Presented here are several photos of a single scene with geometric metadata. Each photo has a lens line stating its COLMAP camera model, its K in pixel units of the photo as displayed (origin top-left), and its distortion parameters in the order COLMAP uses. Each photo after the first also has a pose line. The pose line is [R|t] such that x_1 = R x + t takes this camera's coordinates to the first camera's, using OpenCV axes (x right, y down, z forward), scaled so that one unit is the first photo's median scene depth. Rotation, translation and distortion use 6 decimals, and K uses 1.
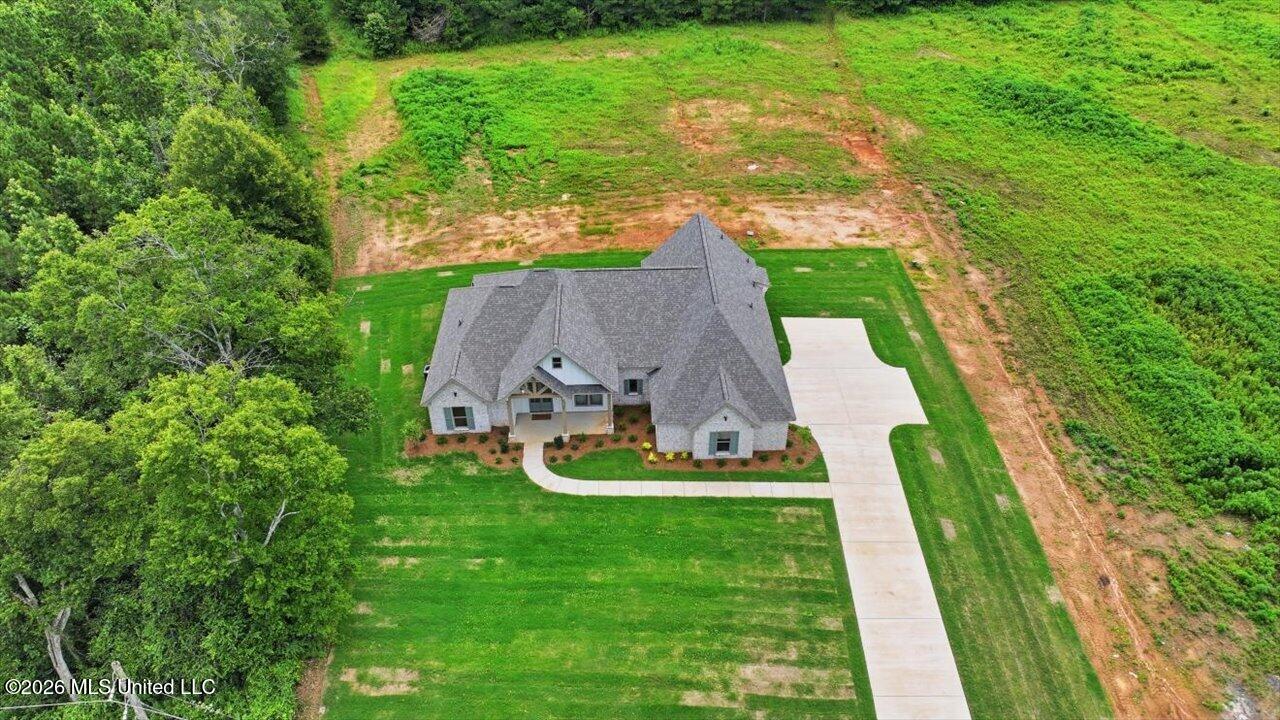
lens RADIAL K [[898.0, 0, 646.2], [0, 898.0, 358.2], [0, 0, 1]] dist [0.001150, 0.010824]
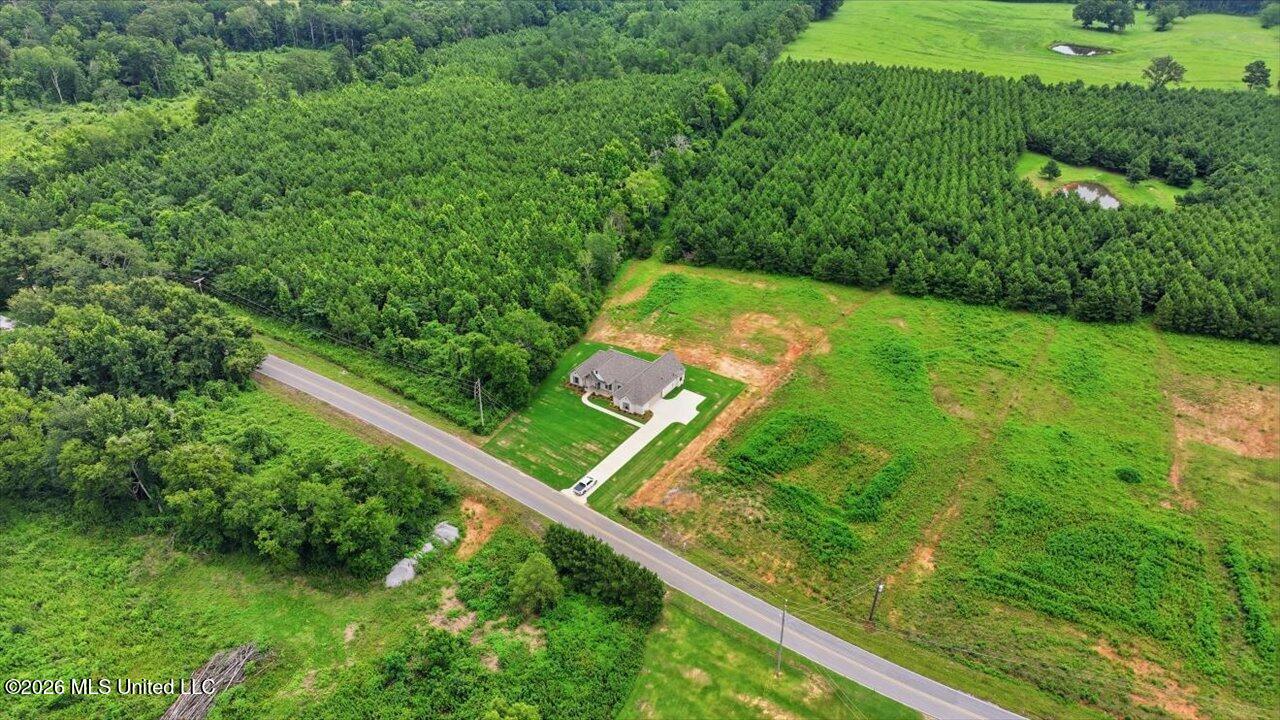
lens RADIAL K [[898.0, 0, 647.0], [0, 898.0, 363.2], [0, 0, 1]] dist [0.001150, 0.010824]
pose [[0.816431, 0.289025, -0.499904, 1.765611], [-0.343722, 0.938889, -0.018530, -0.031148], [0.463999, 0.186956, 0.865882, -1.992231]]
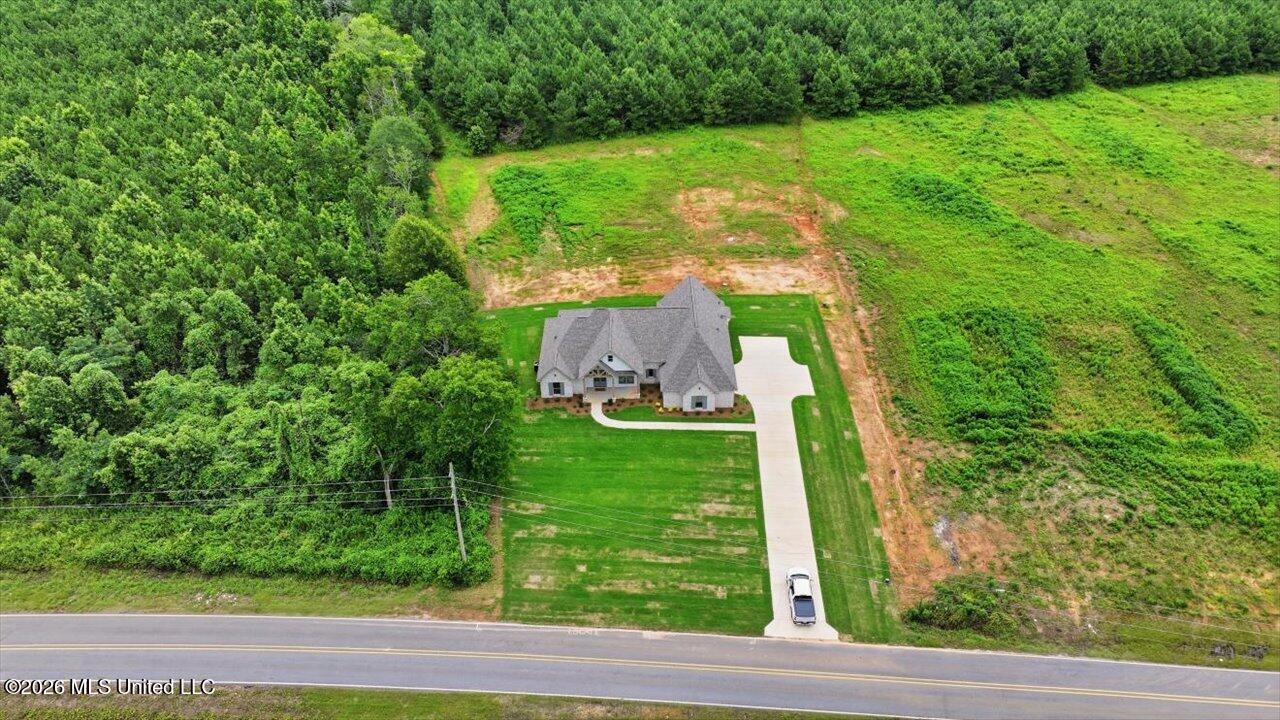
lens RADIAL K [[898.0, 0, 645.9], [0, 898.0, 357.9], [0, 0, 1]] dist [0.001150, 0.010824]
pose [[0.999669, 0.007613, -0.024582, 0.018787], [-0.008293, 0.999583, -0.027655, 0.048846], [0.024362, 0.027850, 0.999315, -0.778689]]
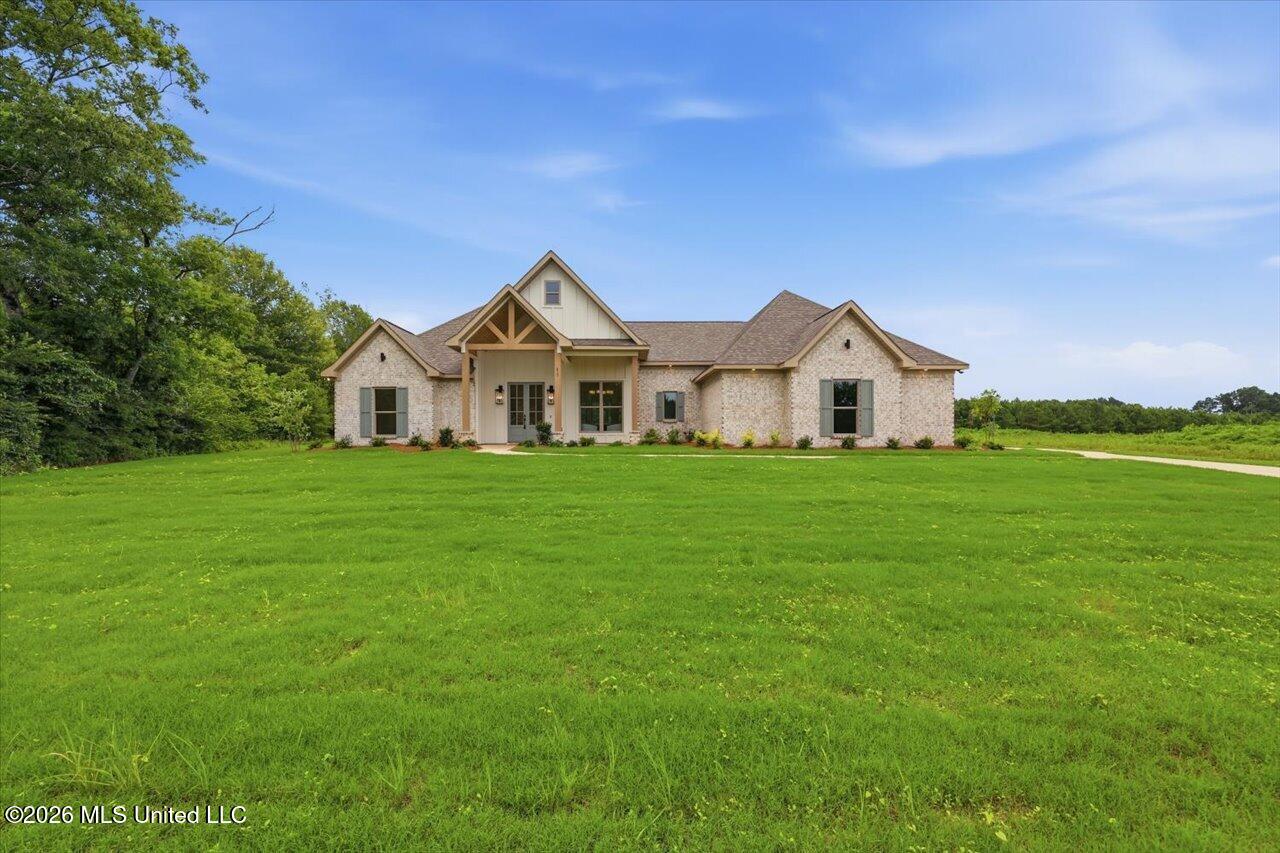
lens RADIAL K [[516.9, 0, 638.0], [0, 516.9, 426.4], [0, 0, 1]] dist [0.001592, 0.000329]
pose [[0.999849, -0.005864, -0.016338, -0.030505], [-0.005147, 0.798728, -0.601670, 0.260839], [0.016578, 0.601663, 0.798578, 0.679076]]
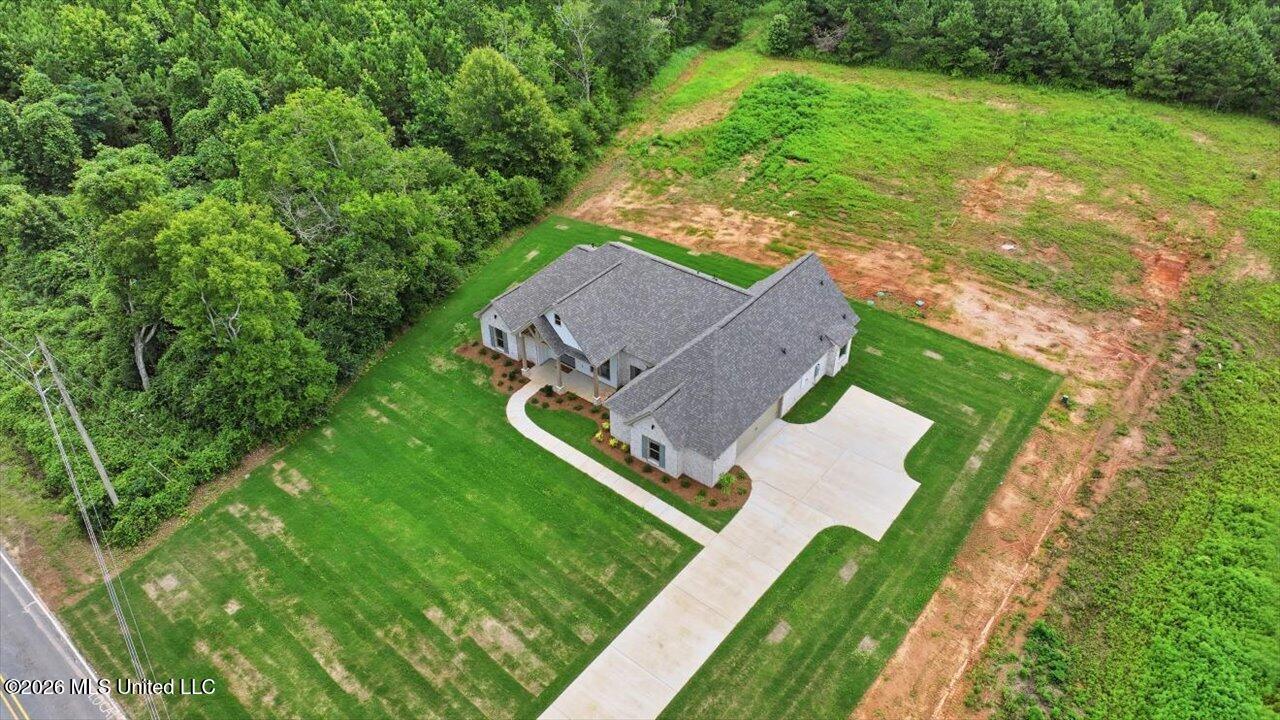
lens RADIAL K [[898.0, 0, 646.9], [0, 898.0, 358.8], [0, 0, 1]] dist [0.001150, 0.010824]
pose [[0.771201, 0.373322, -0.515635, 0.510062], [-0.381007, 0.919582, 0.095935, -0.087714], [0.509983, 0.122475, 0.851421, 0.100614]]
